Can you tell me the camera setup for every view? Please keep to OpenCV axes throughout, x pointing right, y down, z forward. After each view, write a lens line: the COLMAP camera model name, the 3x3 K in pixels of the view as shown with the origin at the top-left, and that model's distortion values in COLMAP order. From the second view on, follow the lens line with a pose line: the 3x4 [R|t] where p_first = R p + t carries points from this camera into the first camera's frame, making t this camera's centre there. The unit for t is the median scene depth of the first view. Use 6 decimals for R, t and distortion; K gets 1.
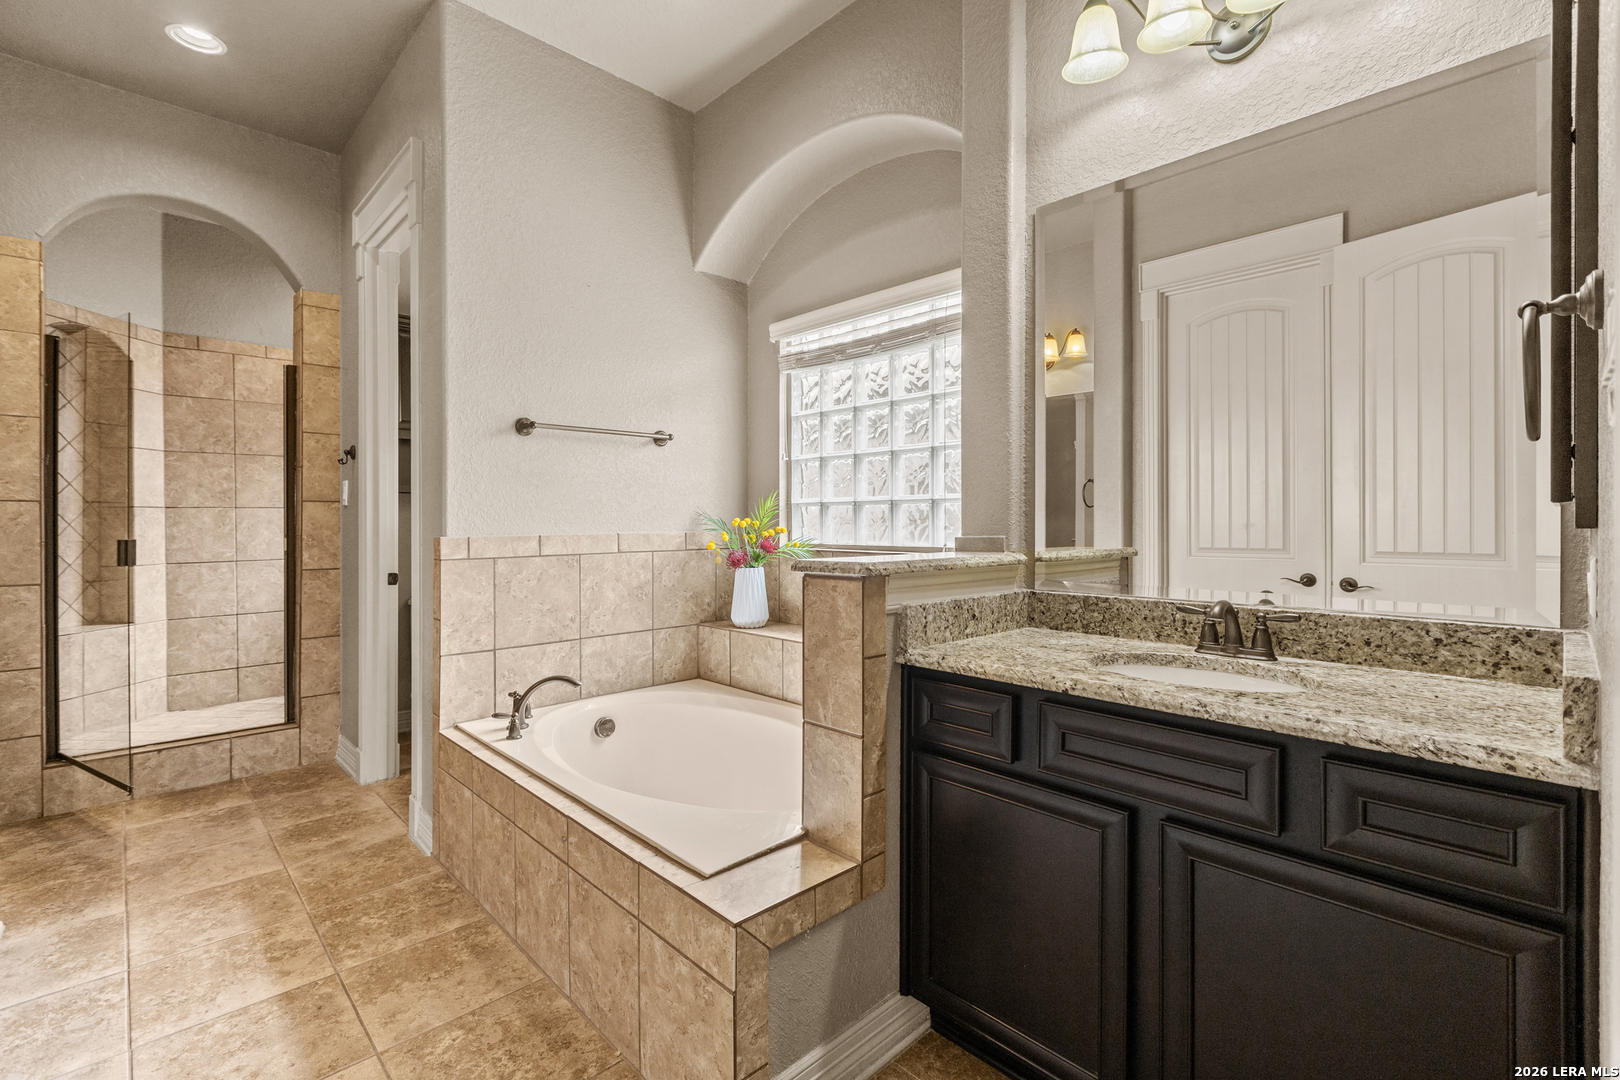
lens RADIAL K [[725.7, 0, 800.0], [0, 725.7, 524.6], [0, 0, 1]] dist [0.000522, -0.000707]
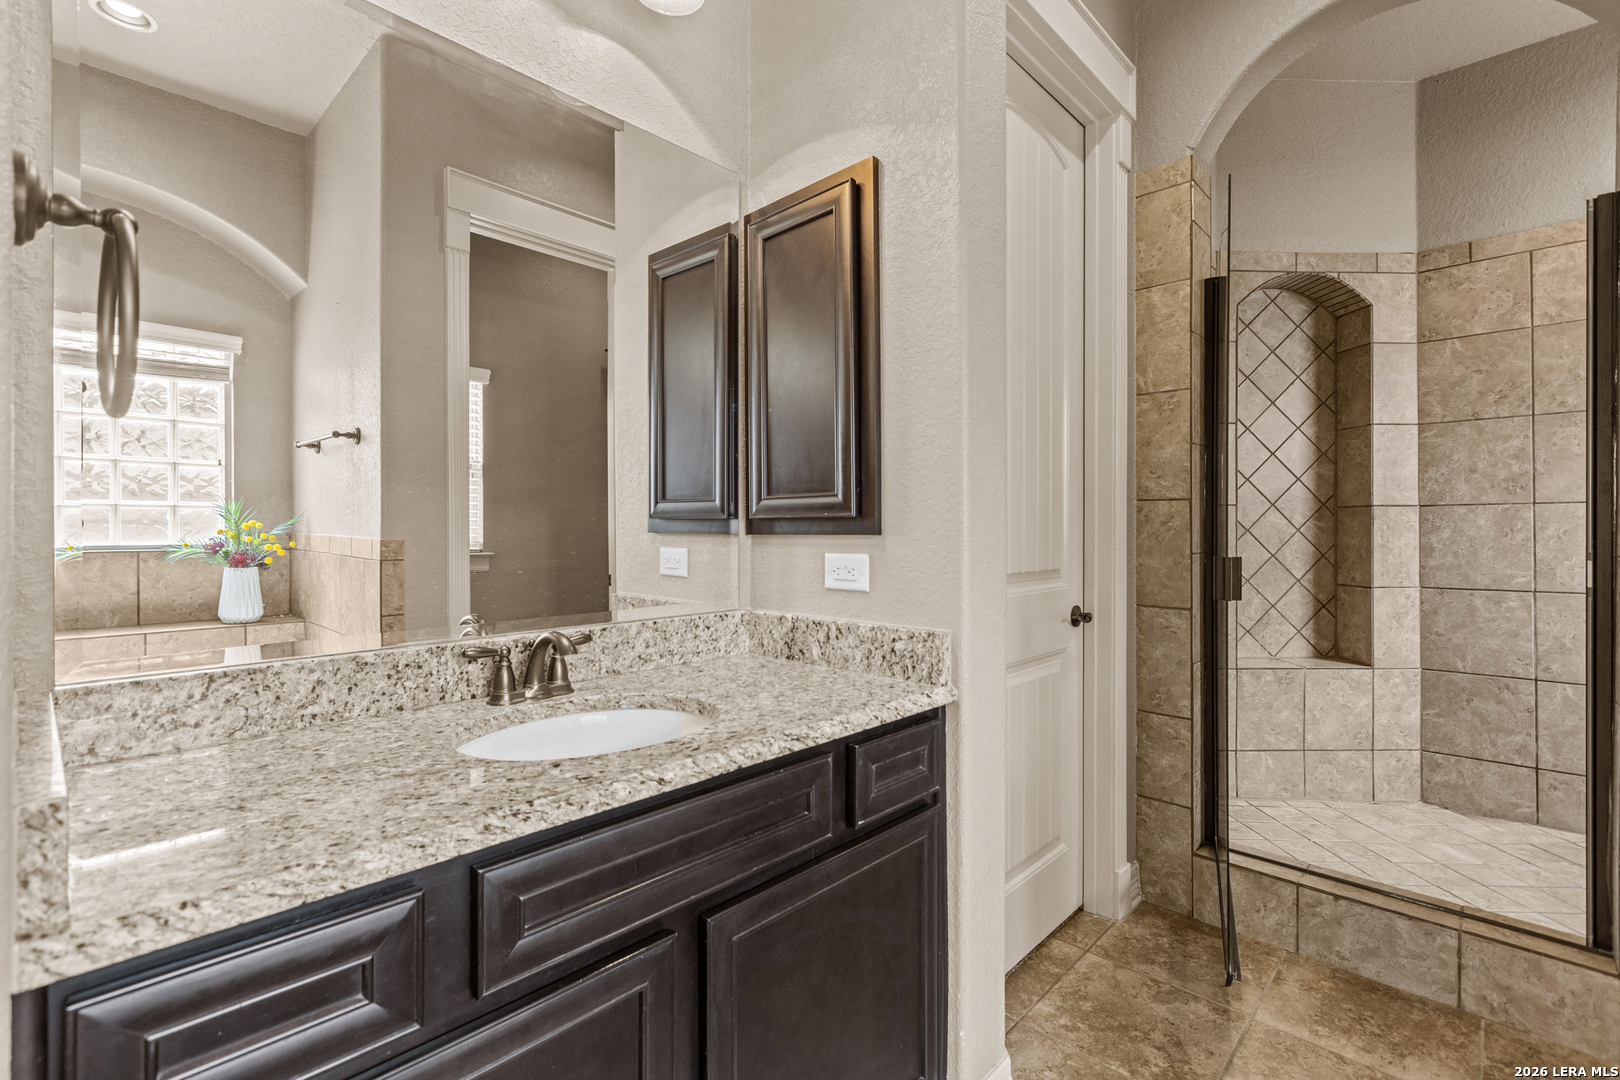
lens RADIAL K [[725.7, 0, 799.4], [0, 725.7, 525.9], [0, 0, 1]] dist [0.000522, -0.000707]
pose [[0.045374, 0.000310, -0.998970, -0.210520], [-0.004336, 0.999991, 0.000113, -0.001905], [0.998961, 0.004326, 0.045375, 0.378365]]
